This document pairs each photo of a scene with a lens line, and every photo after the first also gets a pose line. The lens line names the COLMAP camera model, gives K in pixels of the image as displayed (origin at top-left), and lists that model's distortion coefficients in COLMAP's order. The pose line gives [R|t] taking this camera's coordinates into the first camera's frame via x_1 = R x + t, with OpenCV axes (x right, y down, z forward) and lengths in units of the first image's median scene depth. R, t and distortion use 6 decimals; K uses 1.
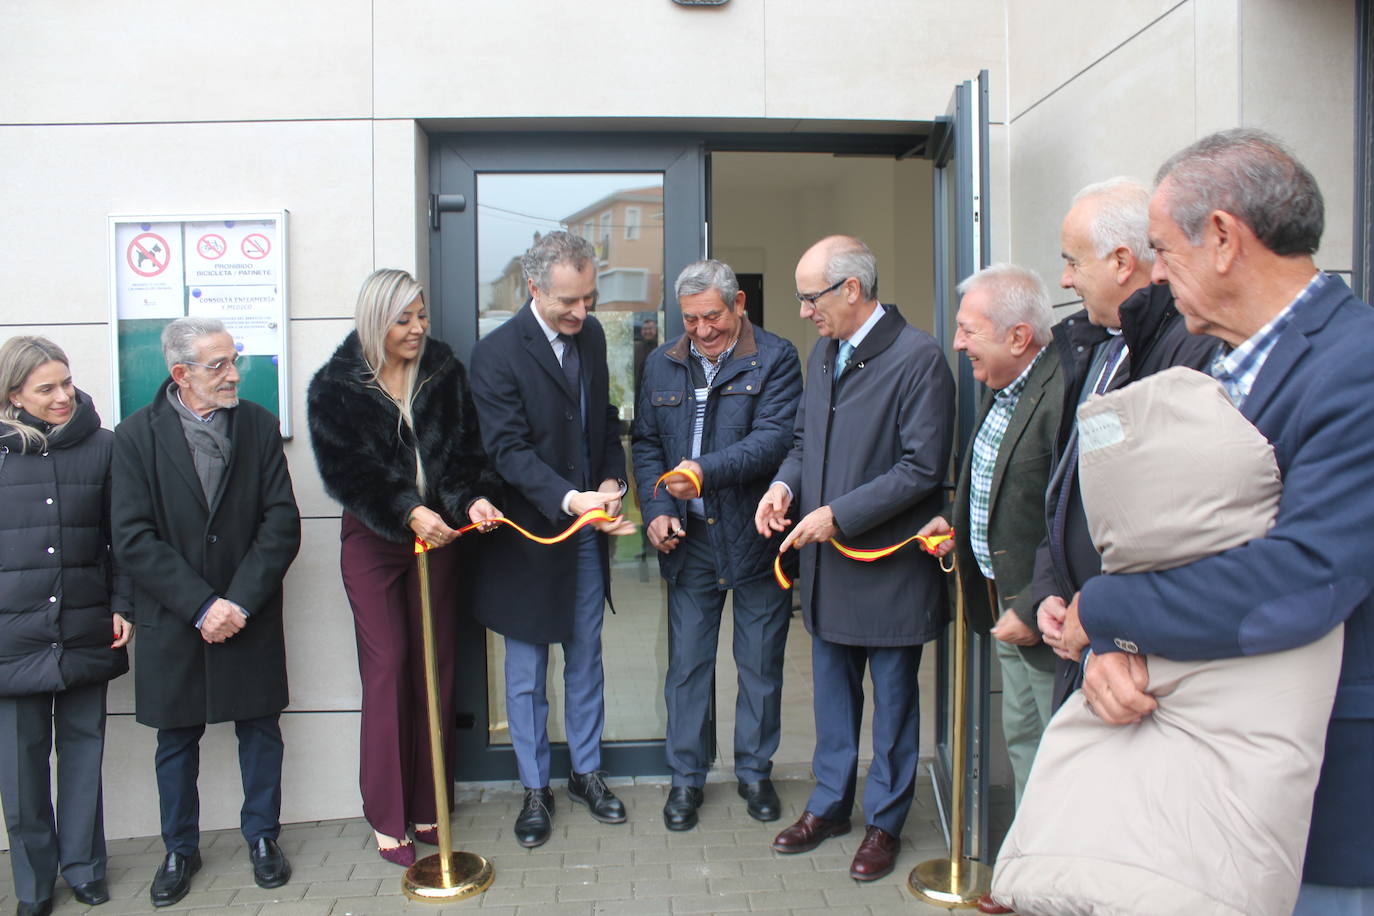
lens RADIAL K [[1148.9, 0, 681.8], [0, 1148.9, 457.3], [0, 0, 1]] dist [-0.163409, 0.146152]
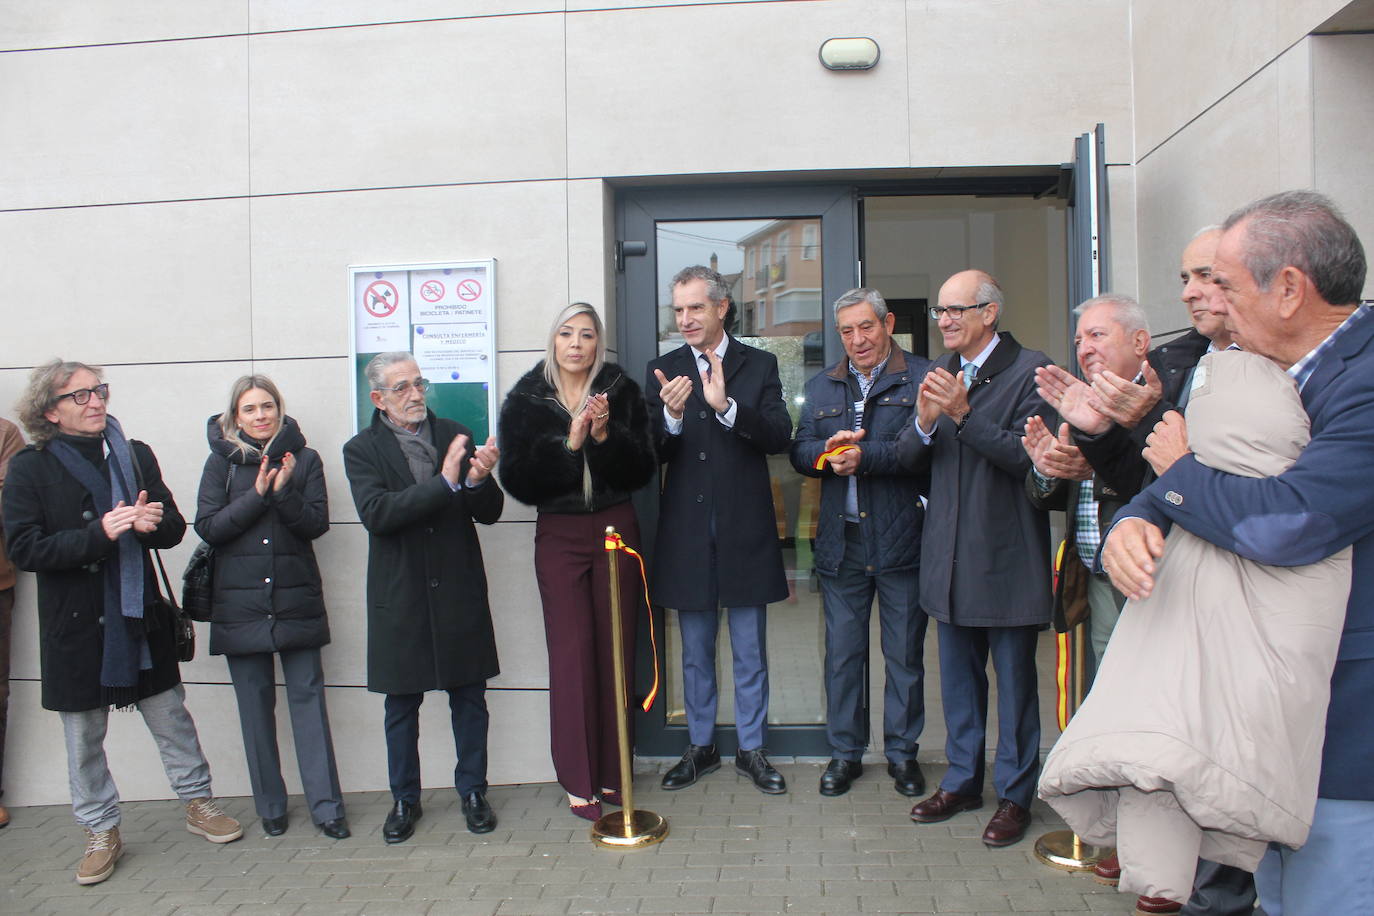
lens RADIAL K [[1143.3, 0, 681.2], [0, 1143.3, 451.7], [0, 0, 1]] dist [-0.172994, 0.171917]
pose [[0.987924, -0.002144, -0.154922, 0.022684], [-0.001489, 0.999727, -0.023331, 0.008539], [0.154929, 0.023280, 0.987651, -0.134900]]
